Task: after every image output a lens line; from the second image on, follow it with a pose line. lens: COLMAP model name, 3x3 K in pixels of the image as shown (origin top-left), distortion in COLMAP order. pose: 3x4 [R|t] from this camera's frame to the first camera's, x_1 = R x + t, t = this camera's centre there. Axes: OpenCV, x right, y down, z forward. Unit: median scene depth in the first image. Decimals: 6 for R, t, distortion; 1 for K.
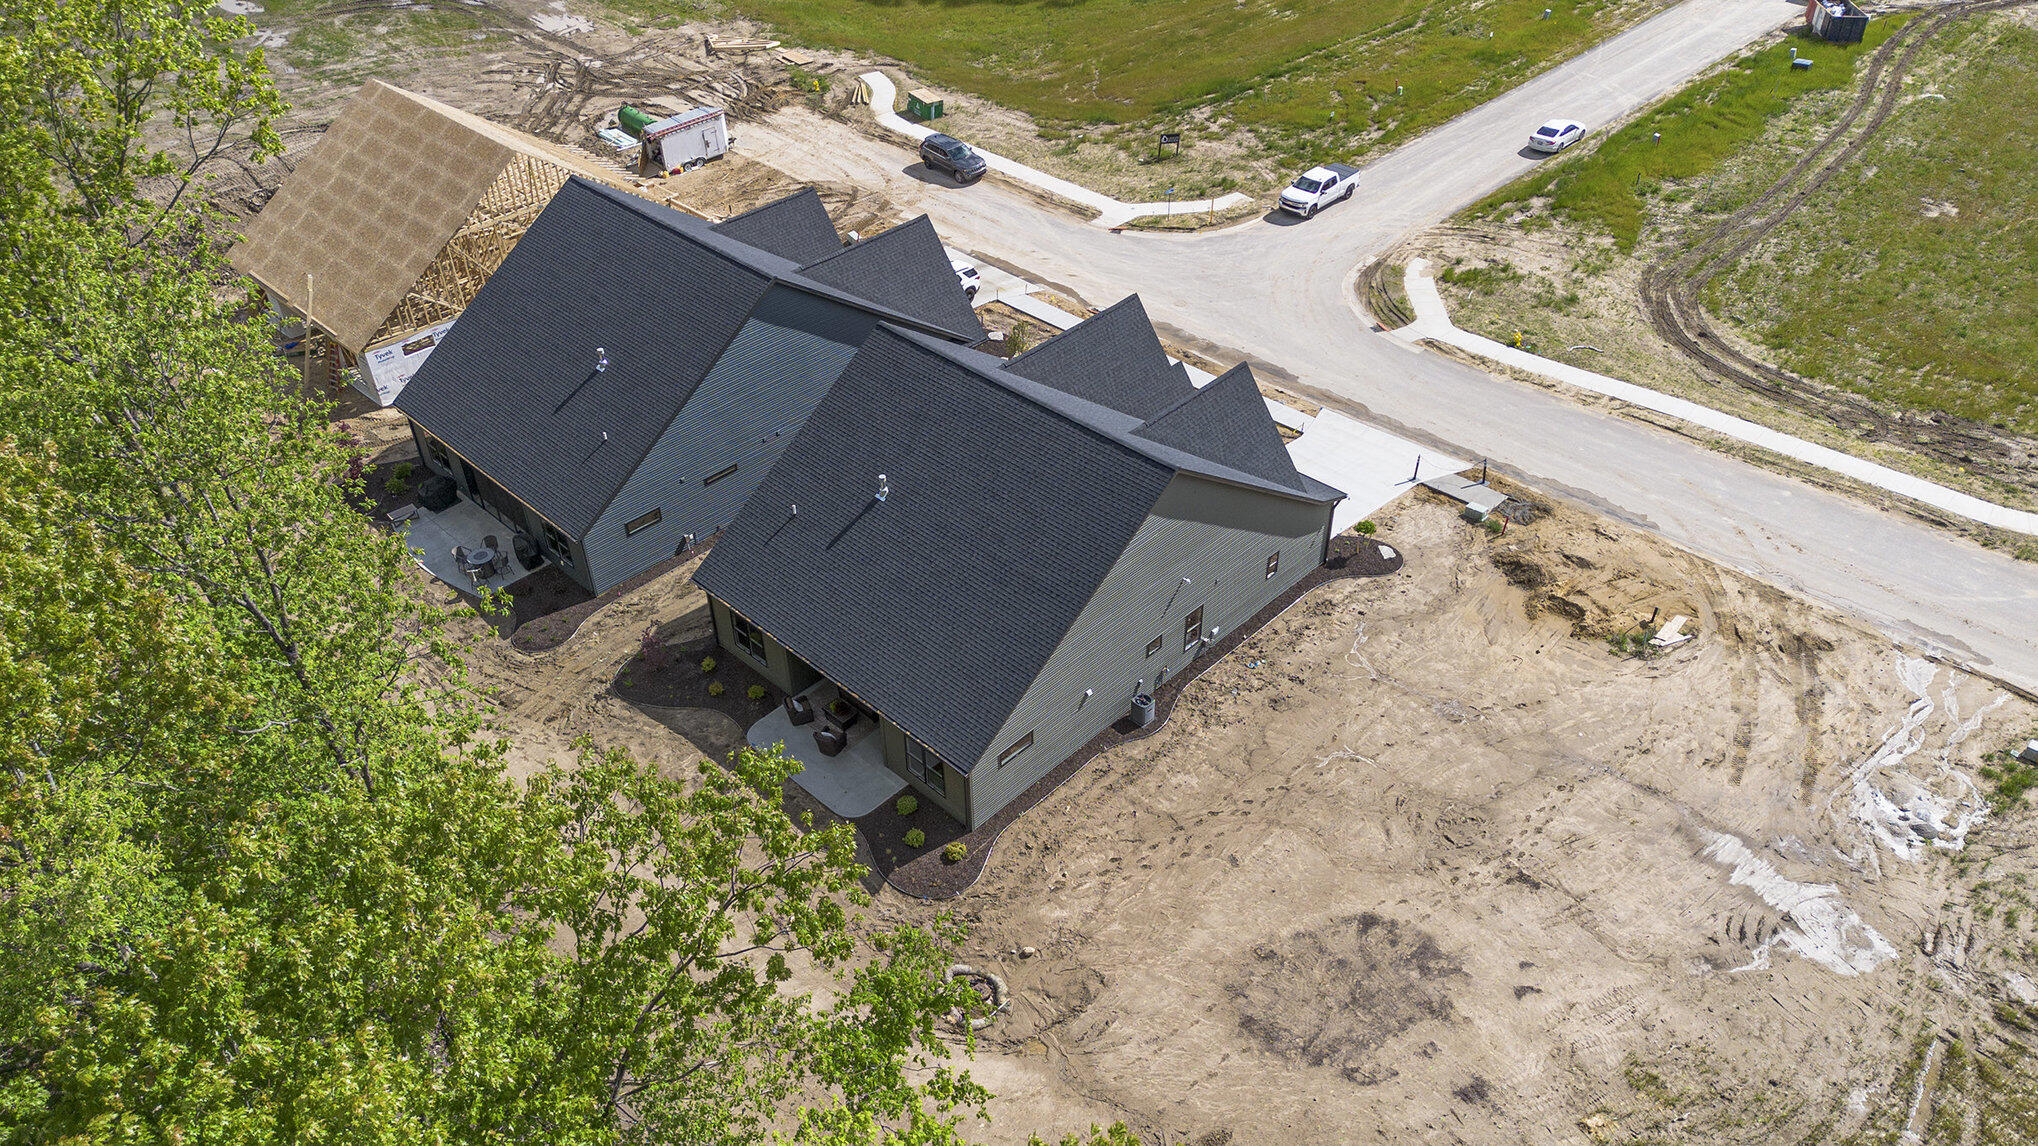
lens RADIAL K [[1446.9, 0, 1019.0], [0, 1446.9, 573.0], [0, 0, 1]] dist [0.054097, -0.072930]
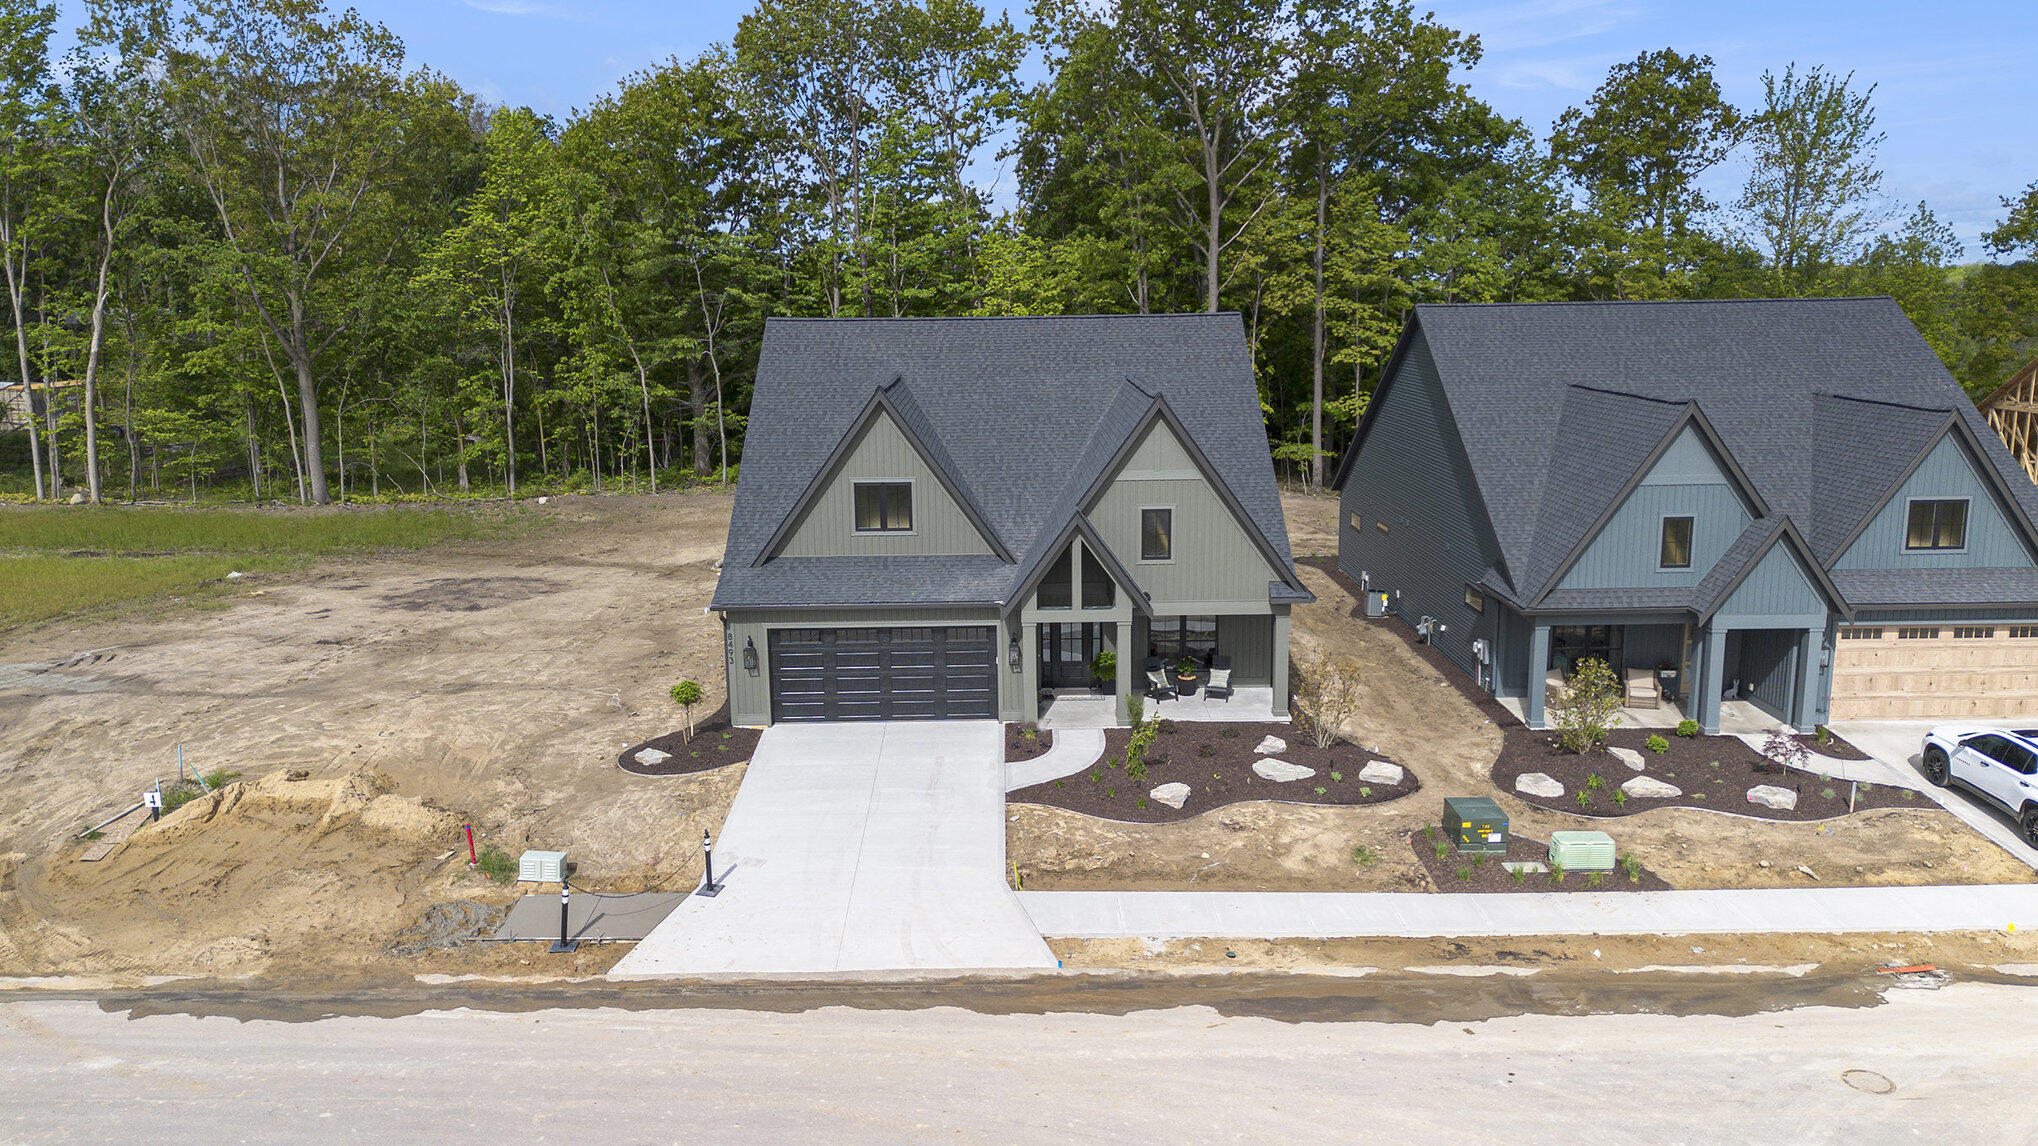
lens RADIAL K [[1475.8, 0, 1009.5], [0, 1475.8, 564.1], [0, 0, 1]] dist [0.053600, -0.073550]
pose [[-0.712047, 0.154887, -0.684835, 0.440939], [-0.416115, 0.692532, 0.589278, -0.383078], [0.565542, 0.704563, -0.428665, 1.038554]]
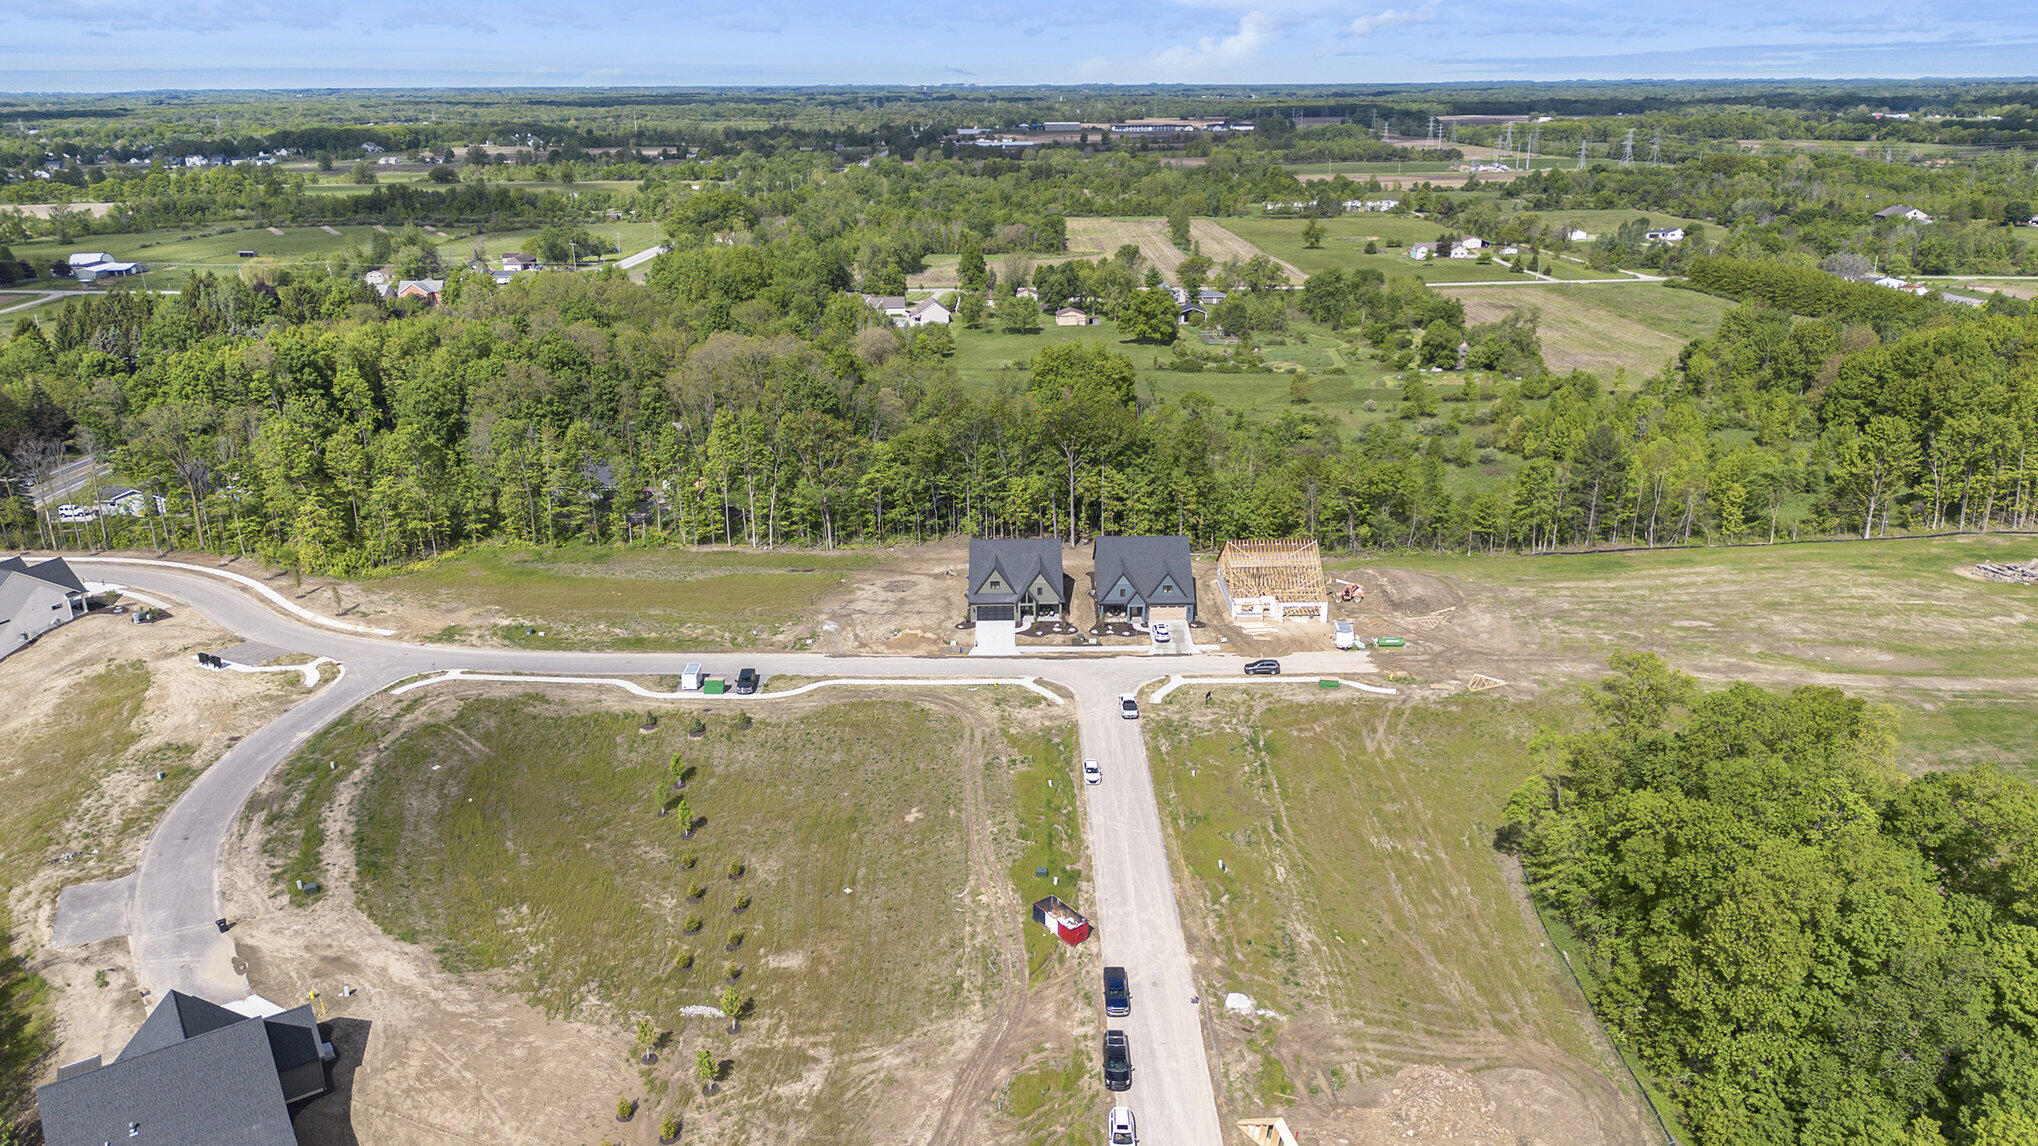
lens RADIAL K [[1446.9, 0, 1019.0], [0, 1446.9, 573.0], [0, 0, 1]] dist [0.054097, -0.072930]
pose [[-0.714736, 0.243422, -0.655666, 2.070925], [-0.416460, 0.605029, 0.678602, -2.177226], [0.561884, 0.758080, -0.331061, 1.795368]]
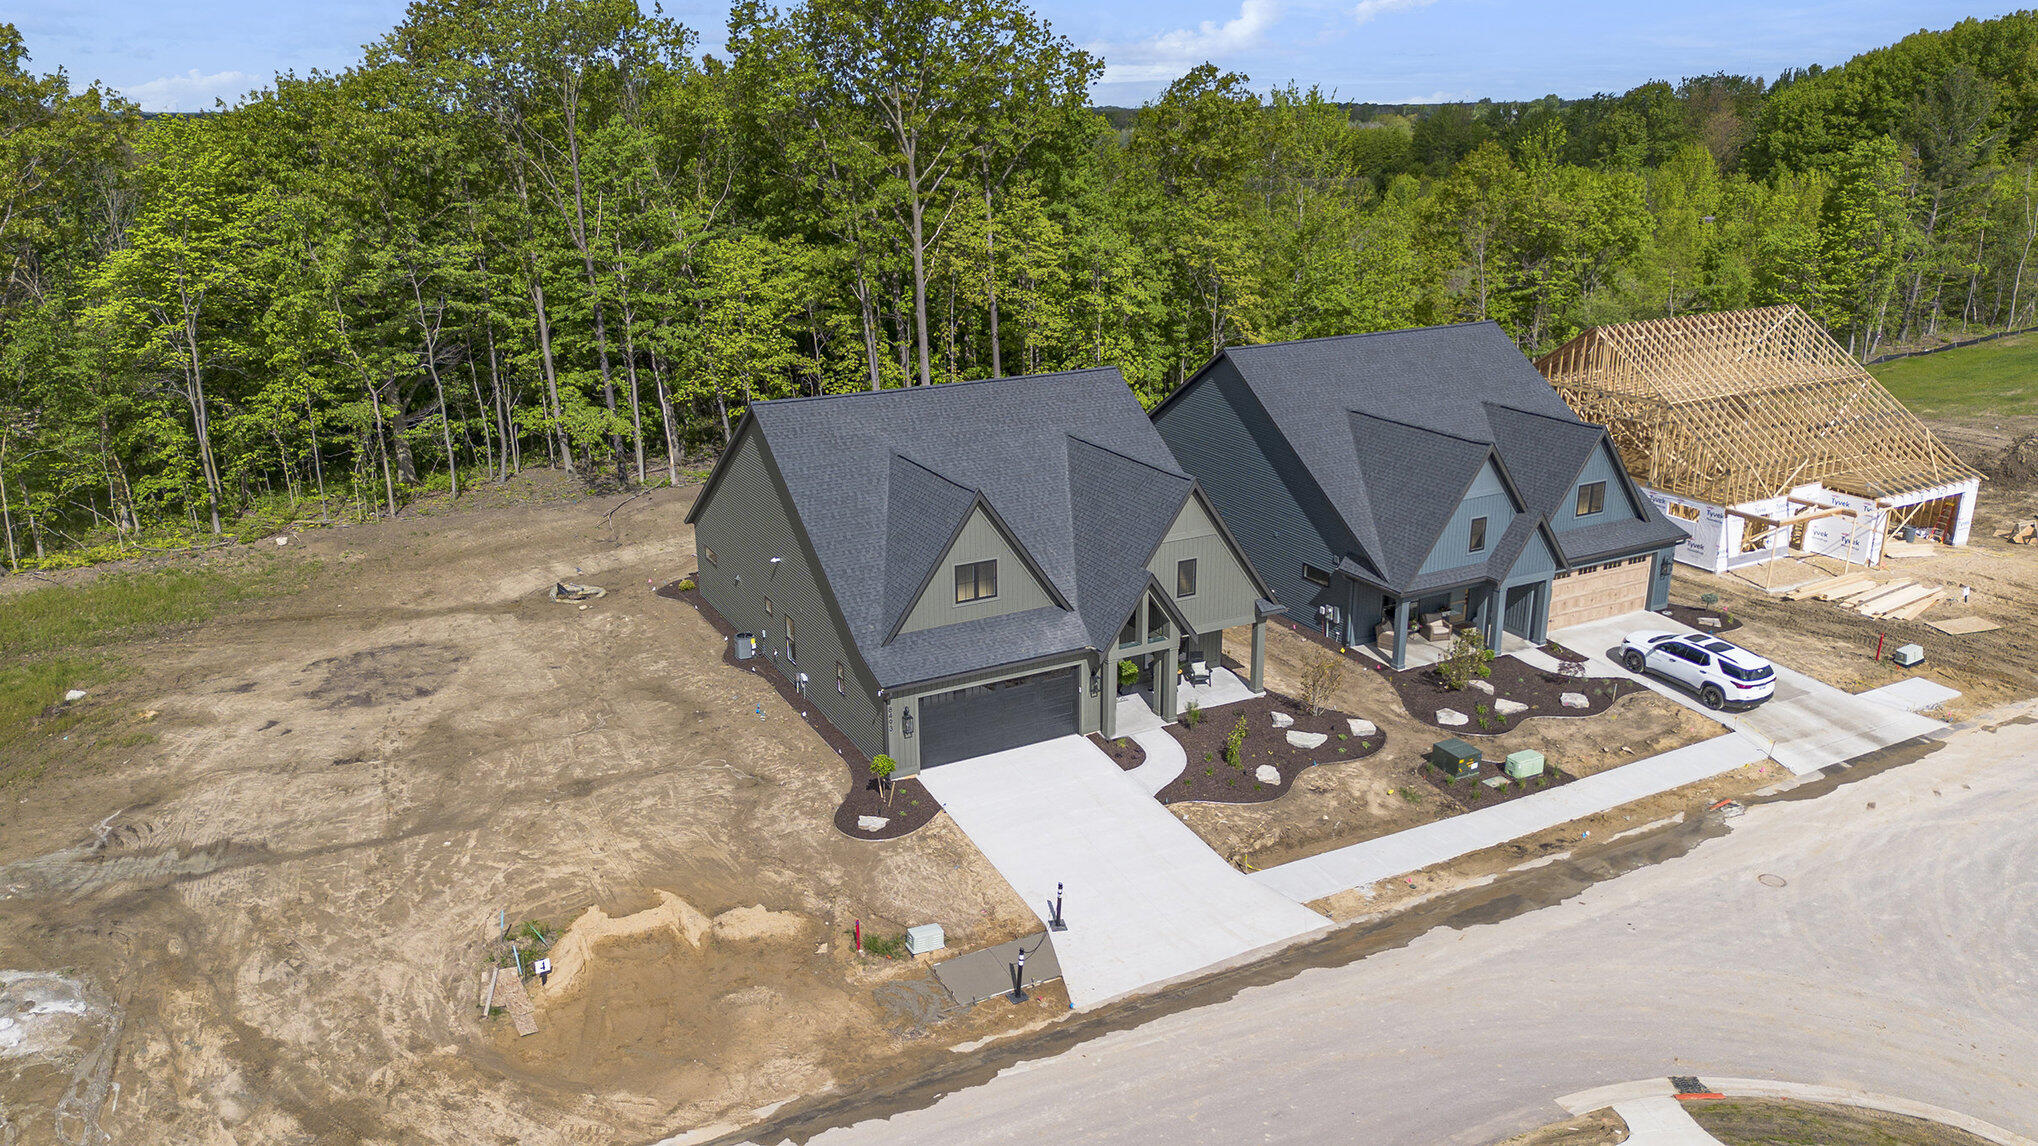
lens RADIAL K [[1446.9, 0, 1019.0], [0, 1446.9, 573.0], [0, 0, 1]] dist [0.054097, -0.072930]
pose [[-0.306891, 0.307069, -0.900847, 0.664933], [-0.578625, 0.691309, 0.432764, -0.354664], [0.755653, 0.654064, -0.034479, 0.811989]]
